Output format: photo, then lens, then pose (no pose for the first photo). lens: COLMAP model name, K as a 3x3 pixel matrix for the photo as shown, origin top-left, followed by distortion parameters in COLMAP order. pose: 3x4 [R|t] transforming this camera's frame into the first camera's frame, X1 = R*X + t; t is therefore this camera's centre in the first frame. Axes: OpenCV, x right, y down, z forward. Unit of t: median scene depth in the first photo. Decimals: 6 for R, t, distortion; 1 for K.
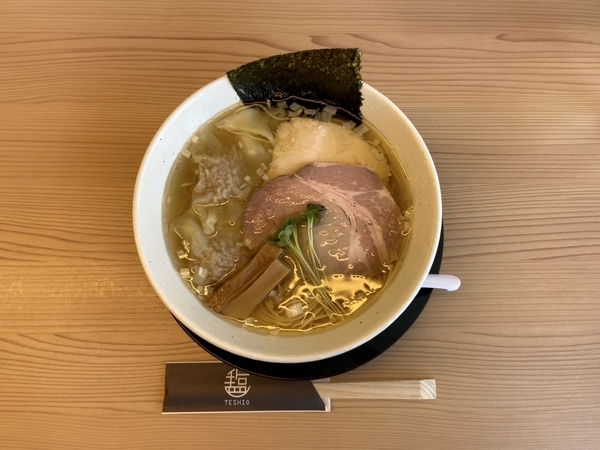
lens RADIAL K [[571.5, 0, 300.0], [0, 571.5, 225.0], [0, 0, 1]] dist [0.010167, -0.128635]
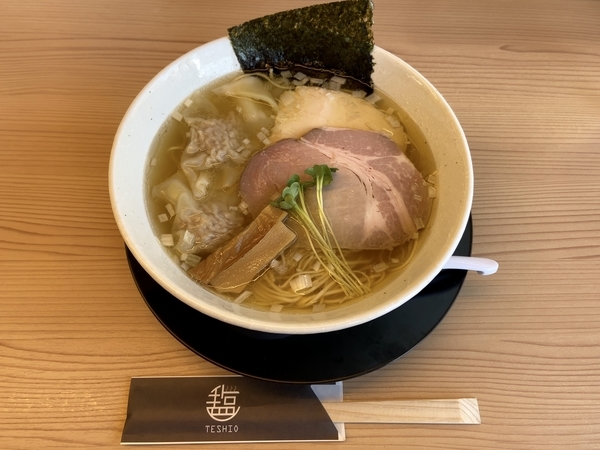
lens RADIAL K [[571.5, 0, 300.0], [0, 571.5, 225.0], [0, 0, 1]] dist [0.010167, -0.128635]
pose [[0.999069, 0.012548, 0.041264, -0.042248], [0.001262, 0.947834, -0.318761, 0.301738], [-0.043111, 0.318516, 0.946937, 0.198643]]
